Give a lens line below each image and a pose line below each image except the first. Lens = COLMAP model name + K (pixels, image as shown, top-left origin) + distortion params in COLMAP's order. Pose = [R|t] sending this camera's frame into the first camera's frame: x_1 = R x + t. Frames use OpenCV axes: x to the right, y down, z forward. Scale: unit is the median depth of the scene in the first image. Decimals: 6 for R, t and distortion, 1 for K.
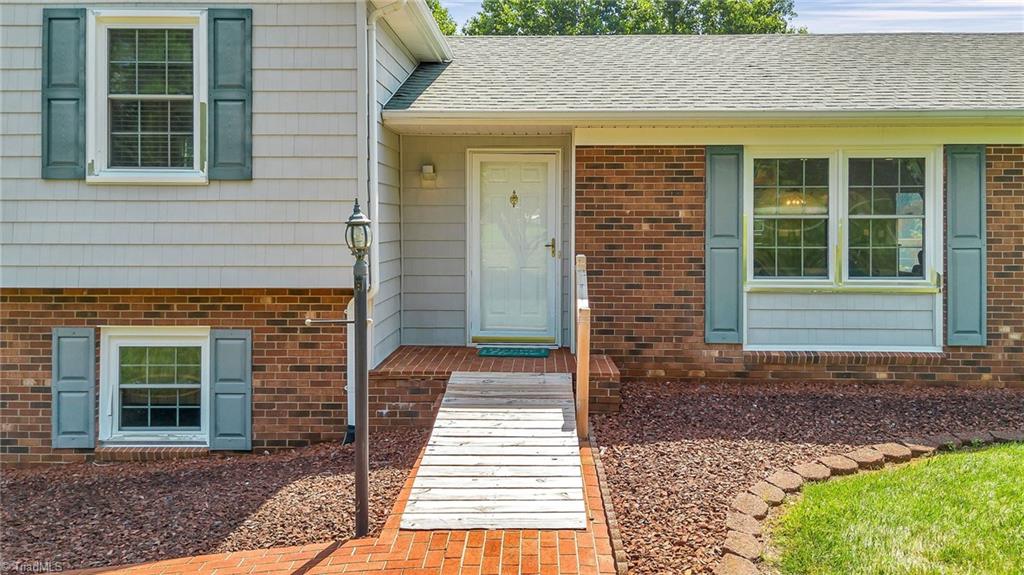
lens RADIAL K [[772.3, 0, 511.2], [0, 772.3, 253.5], [0, 0, 1]] dist [0.010734, 0.000718]
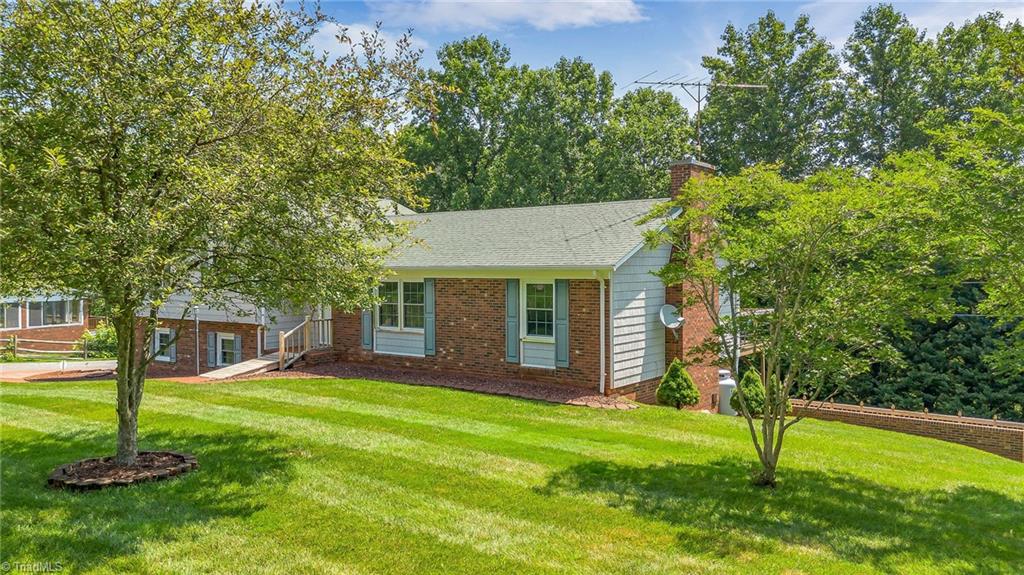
lens RADIAL K [[791.6, 0, 527.0], [0, 791.6, 284.6], [0, 0, 1]] dist [0.009887, -0.000333]
pose [[0.828351, 0.010492, -0.560111, 2.560498], [-0.009294, 0.999944, 0.004986, -0.146249], [0.560132, 0.001076, 0.828403, -1.121101]]
